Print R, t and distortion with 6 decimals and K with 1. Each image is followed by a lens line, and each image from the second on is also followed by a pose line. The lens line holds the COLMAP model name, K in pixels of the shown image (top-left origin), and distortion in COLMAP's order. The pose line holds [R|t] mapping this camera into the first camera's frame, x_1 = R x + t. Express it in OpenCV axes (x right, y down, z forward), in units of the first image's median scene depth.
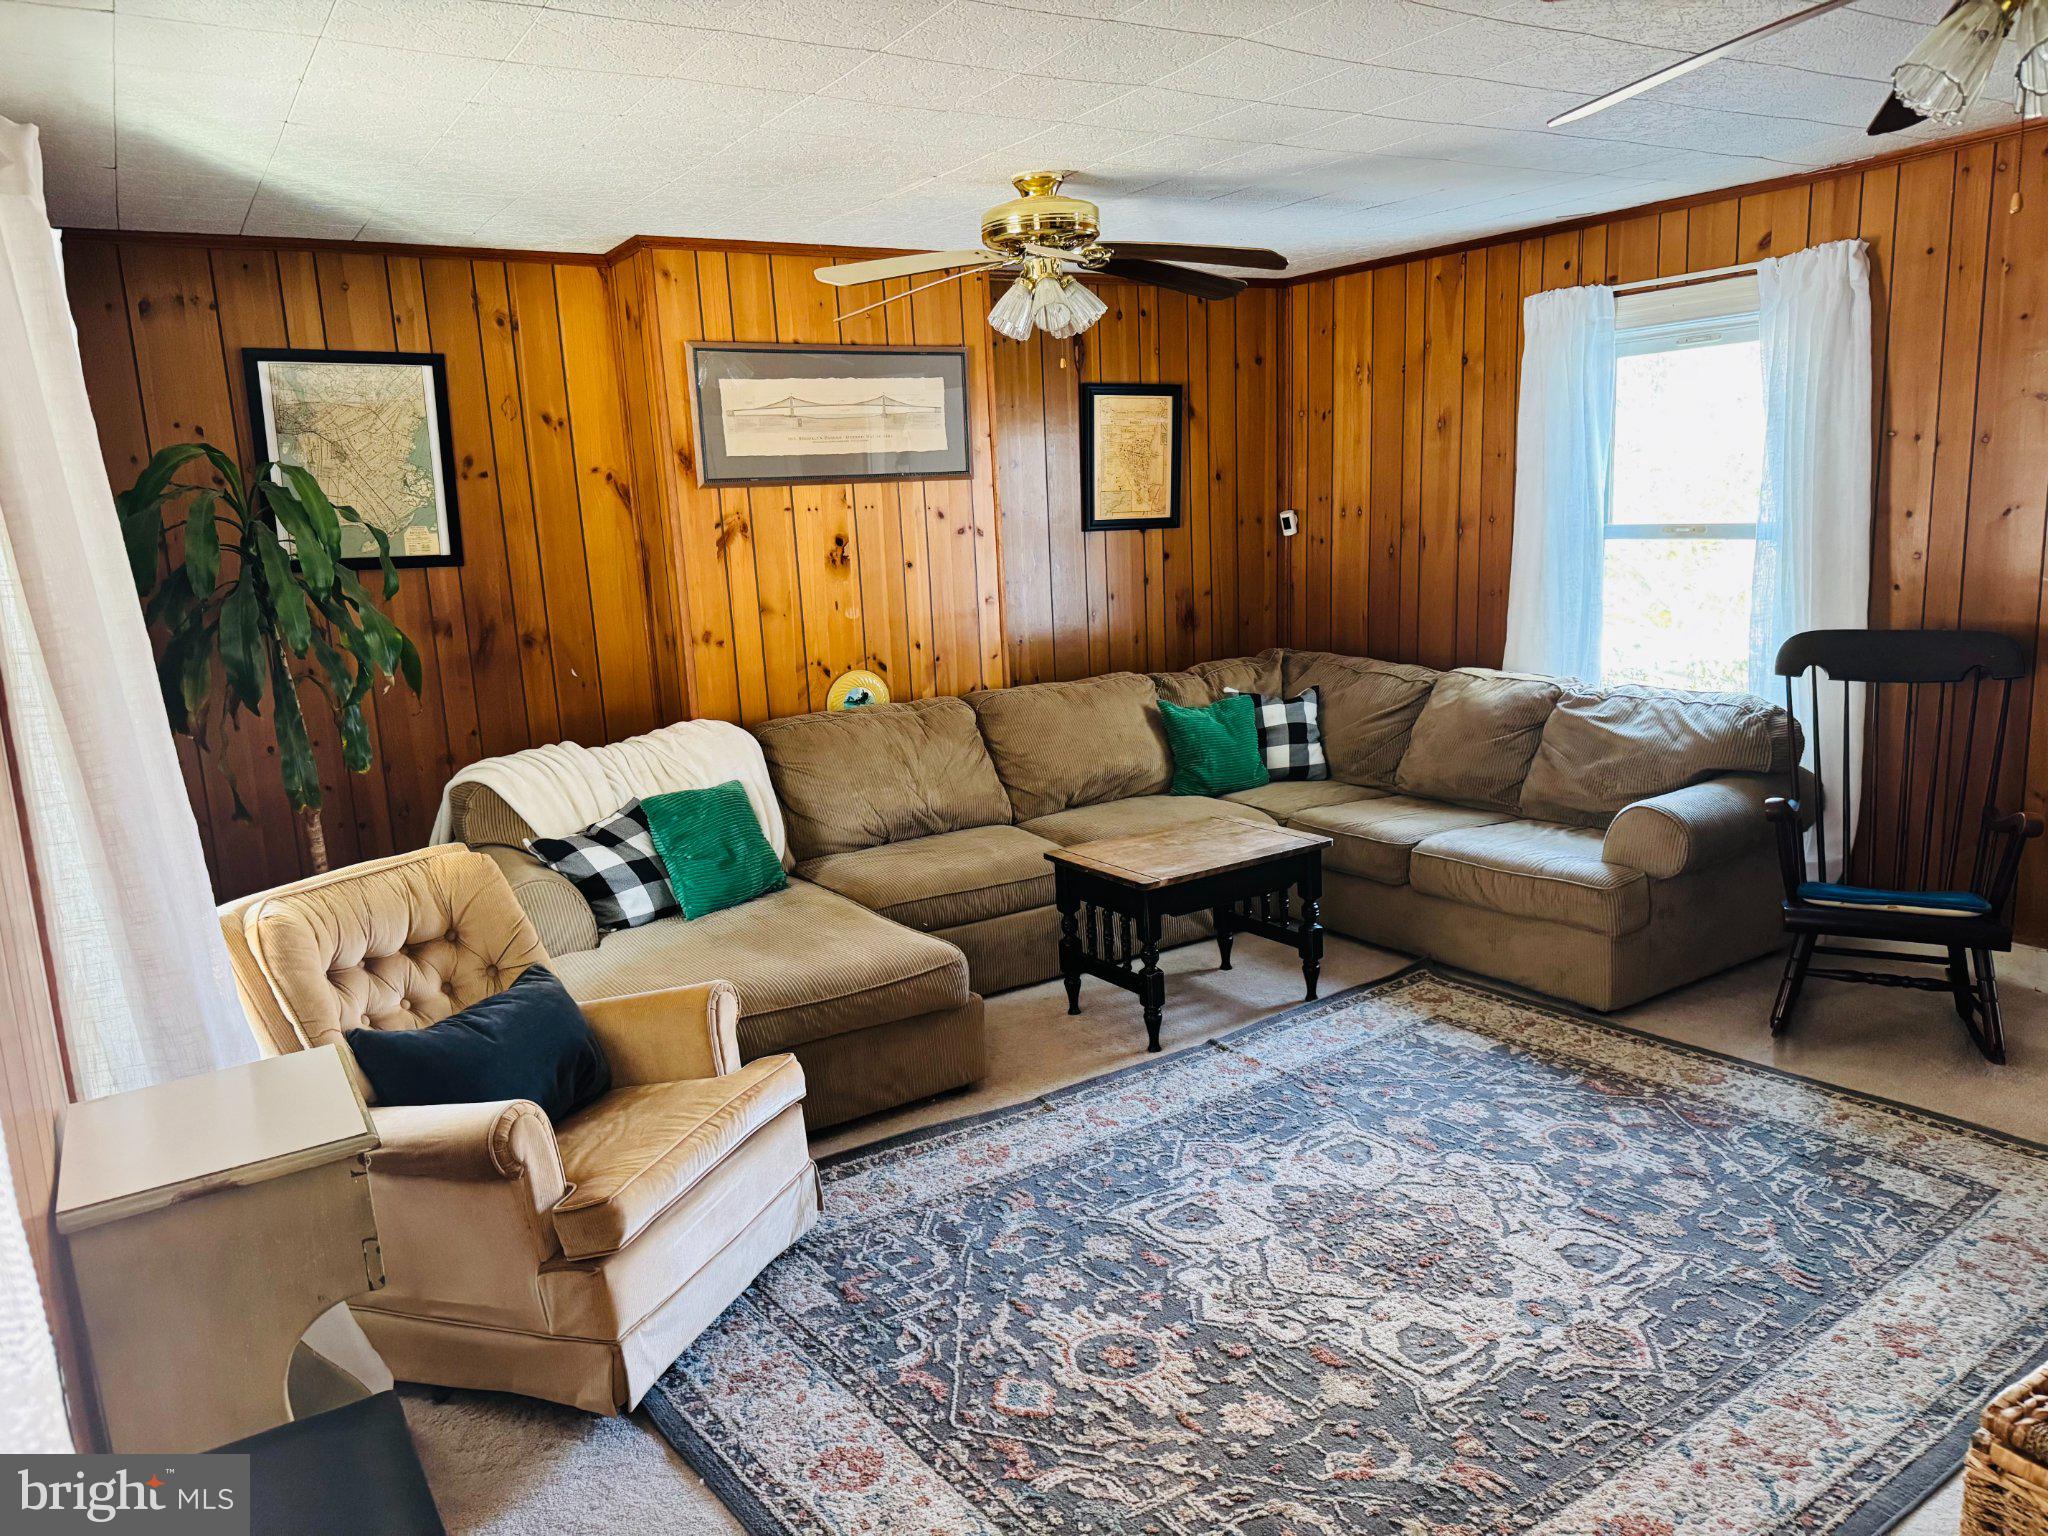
lens RADIAL K [[1425.4, 0, 1040.9], [0, 1425.4, 776.8], [0, 0, 1]] dist [0.075027, -0.115821]
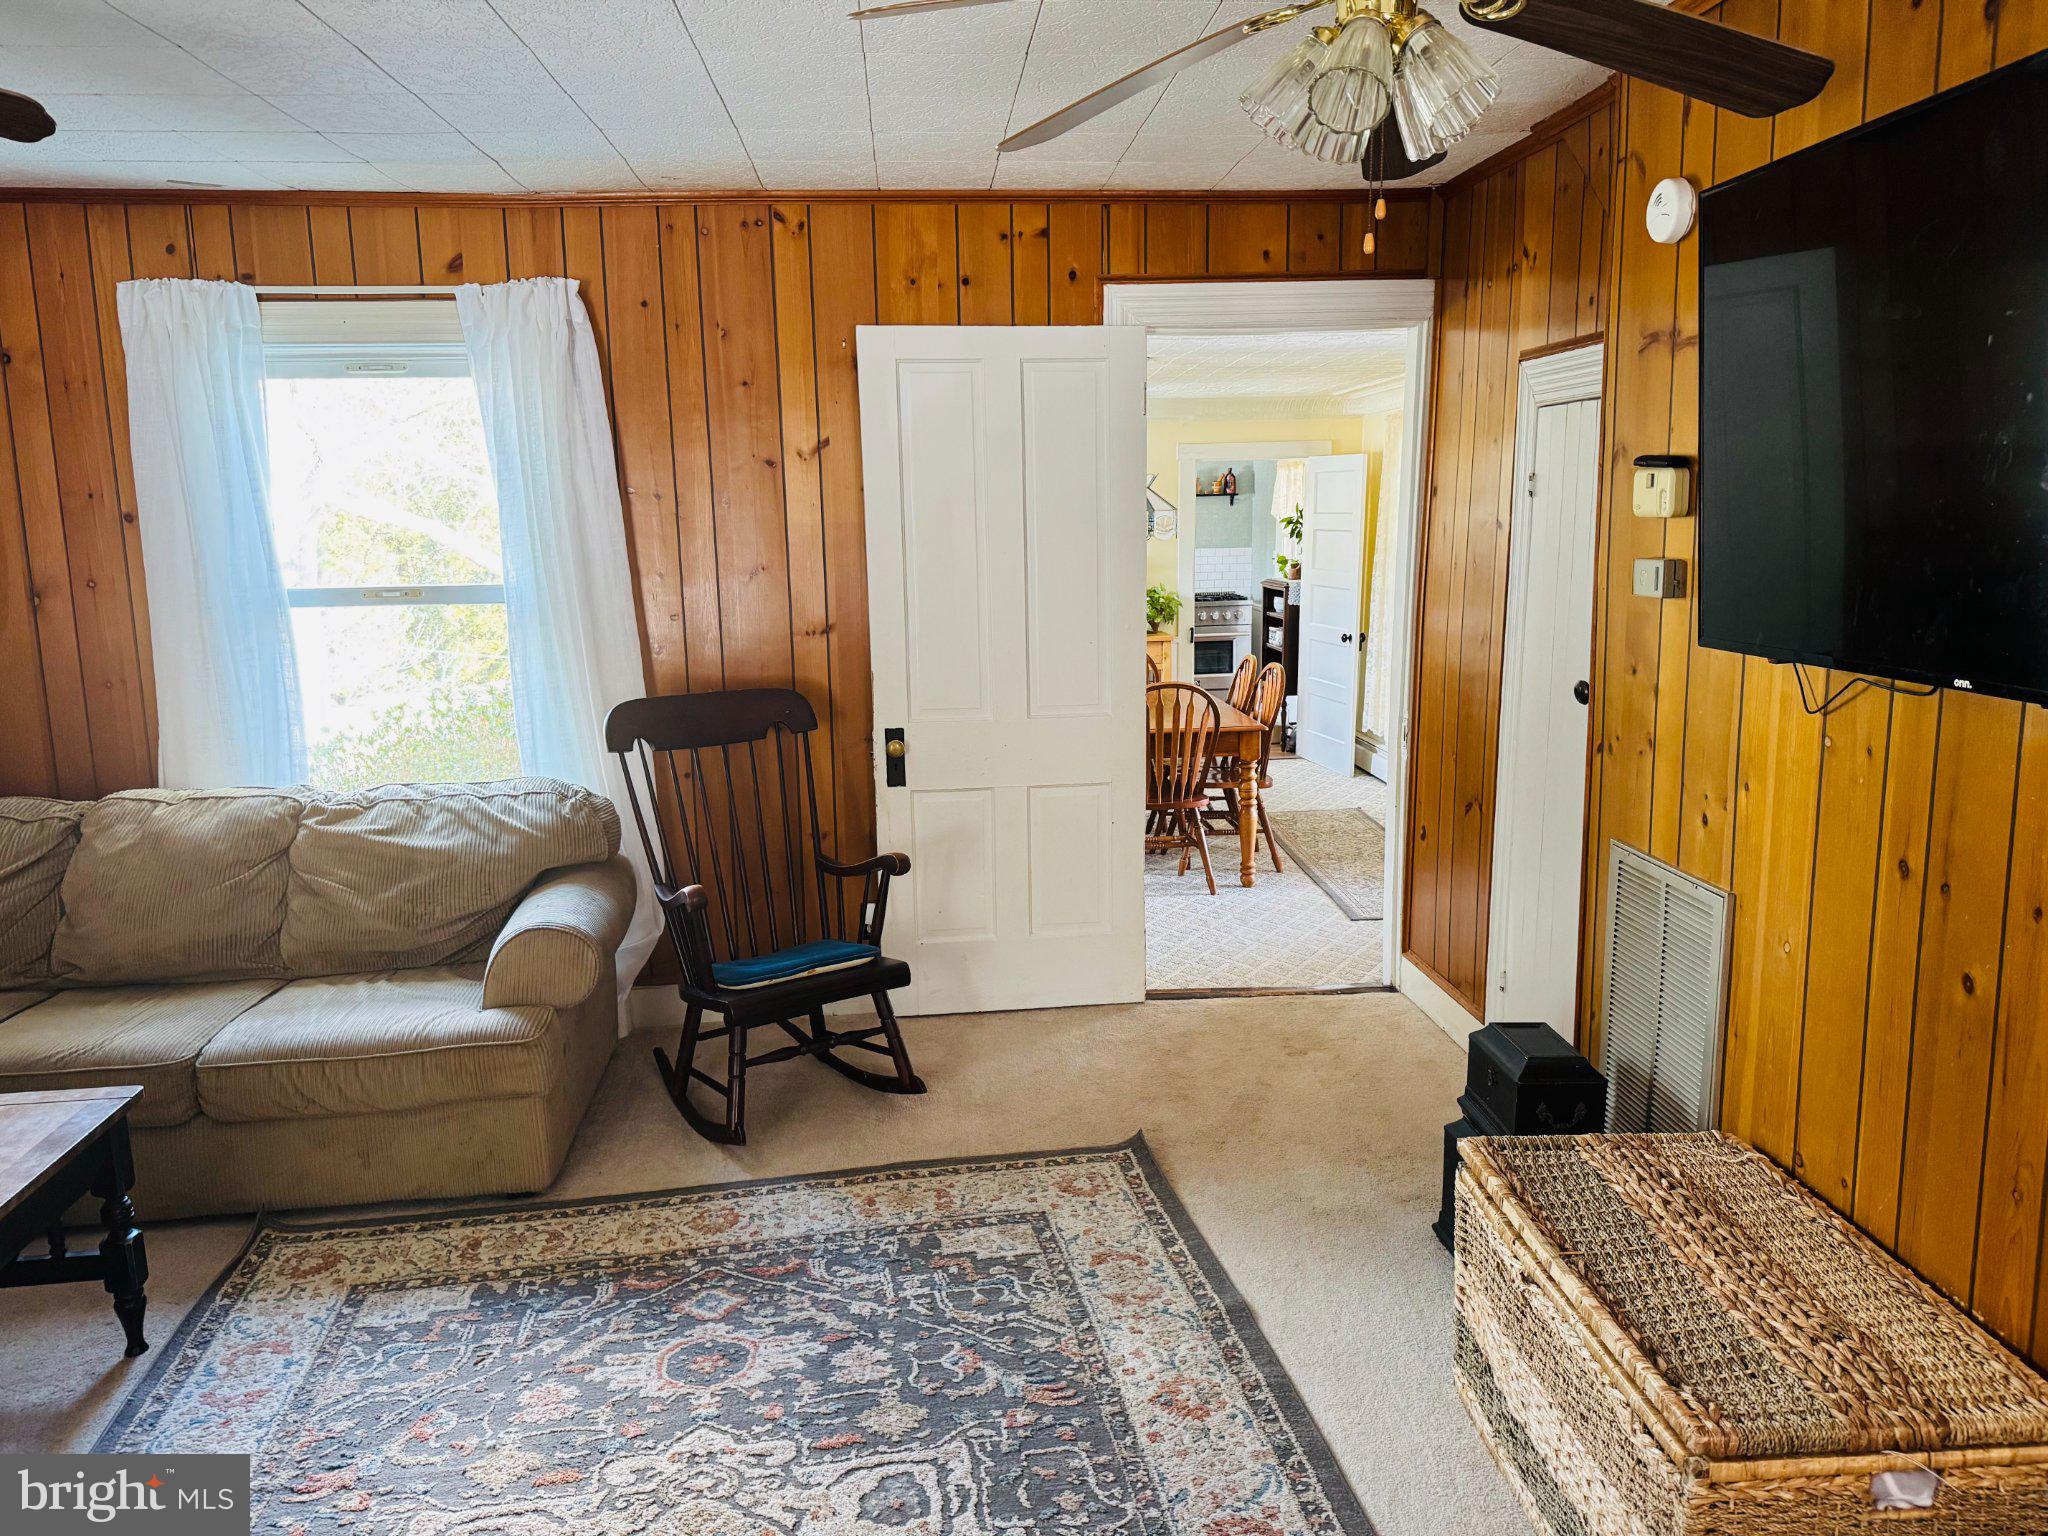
lens RADIAL K [[1425.4, 0, 1040.9], [0, 1425.4, 776.8], [0, 0, 1]] dist [0.075027, -0.115821]
pose [[0.455173, -0.124940, 0.881594, -0.156523], [0.165152, 0.984772, 0.054294, -0.059940], [-0.874953, 0.120884, 0.468876, 0.348118]]
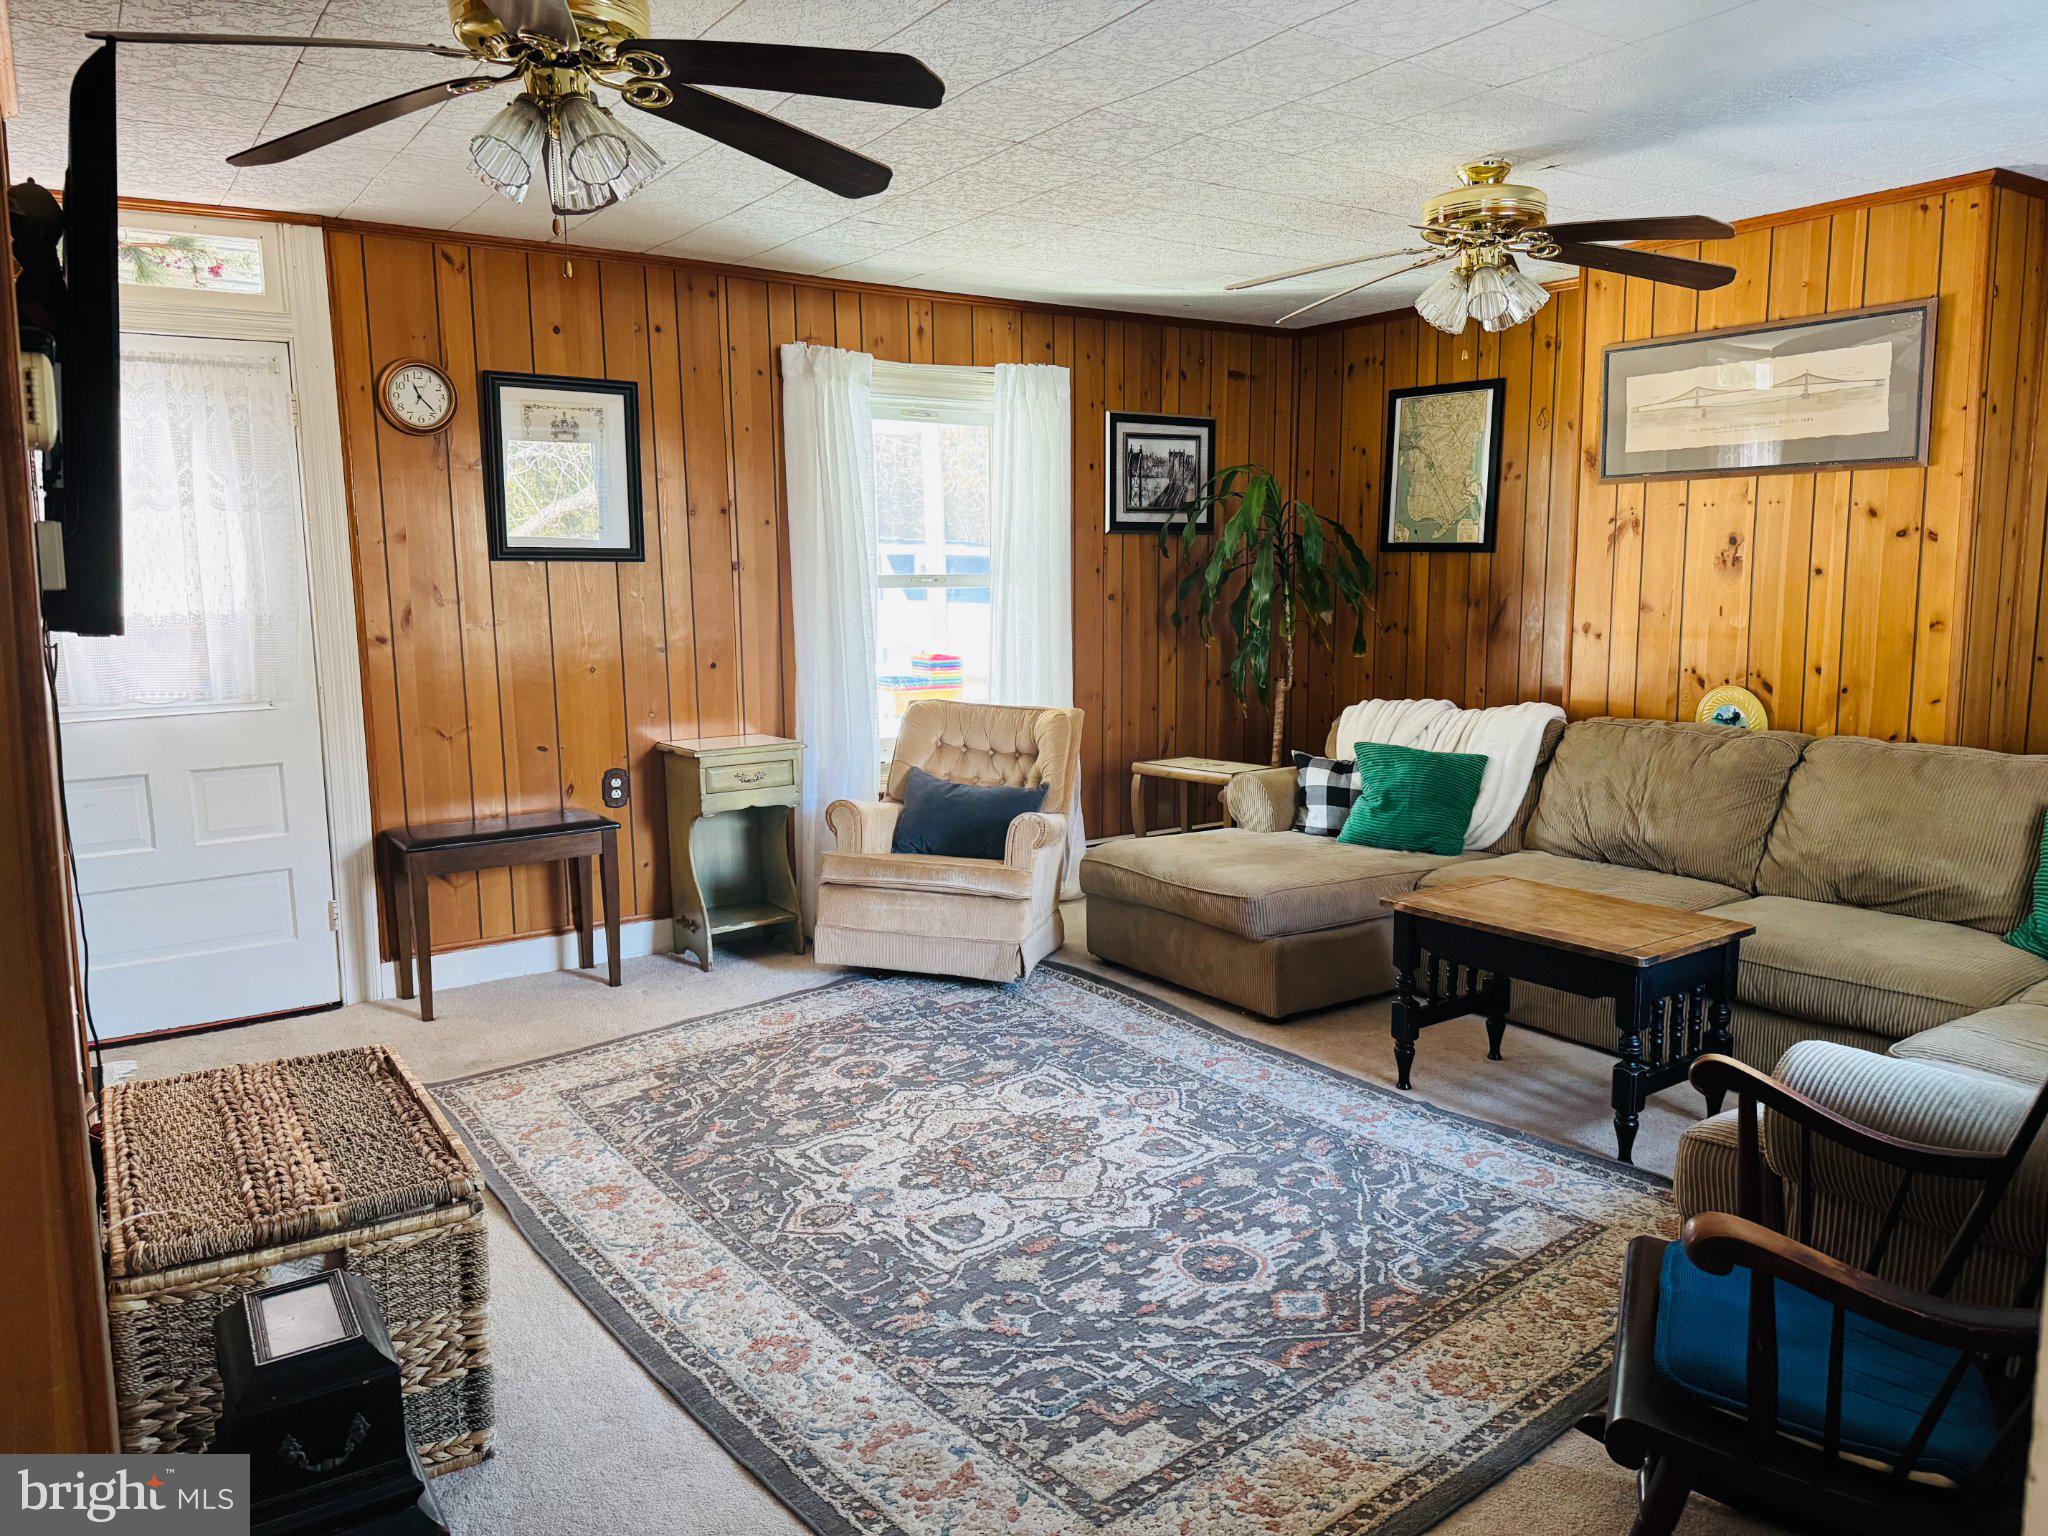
lens RADIAL K [[1473.1, 0, 1024.0], [0, 1473.1, 768.0], [0, 0, 1]] dist [0.093998, -0.130102]
pose [[0.025790, 0.181581, -0.983038, 0.945400], [-0.184021, 0.967422, 0.173868, -0.127644], [0.982584, 0.176416, 0.058364, 0.630513]]
